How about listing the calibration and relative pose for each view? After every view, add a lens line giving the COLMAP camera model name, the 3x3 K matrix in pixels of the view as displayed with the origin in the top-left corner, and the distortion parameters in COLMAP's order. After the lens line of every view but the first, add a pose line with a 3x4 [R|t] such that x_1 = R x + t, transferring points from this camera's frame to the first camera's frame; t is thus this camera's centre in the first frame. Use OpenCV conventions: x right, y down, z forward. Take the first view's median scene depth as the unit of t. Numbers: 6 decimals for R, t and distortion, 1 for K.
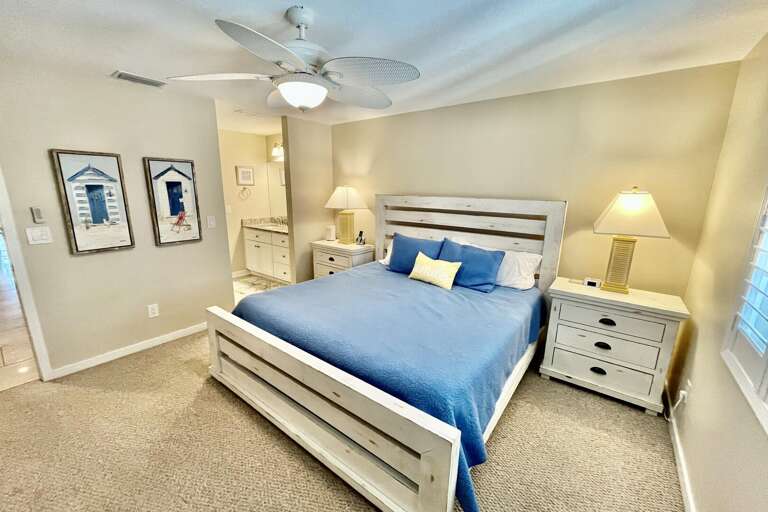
lens RADIAL K [[311.5, 0, 357.7], [0, 311.5, 253.4], [0, 0, 1]] dist [-0.001500, 0.000347]
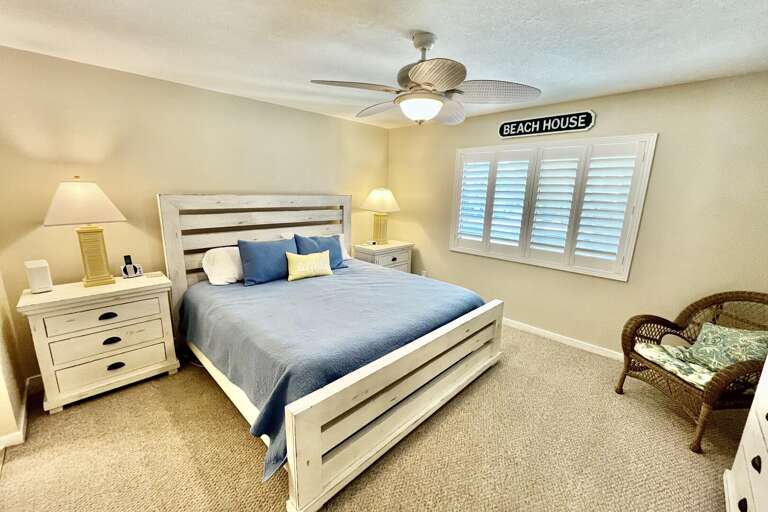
lens RADIAL K [[311.5, 0, 379.0], [0, 311.5, 261.1], [0, 0, 1]] dist [-0.001500, 0.000347]
pose [[0.102504, -0.239017, 0.965590, -0.803123], [0.183671, 0.958560, 0.217779, -0.153603], [-0.977629, 0.155028, 0.142157, 0.621936]]
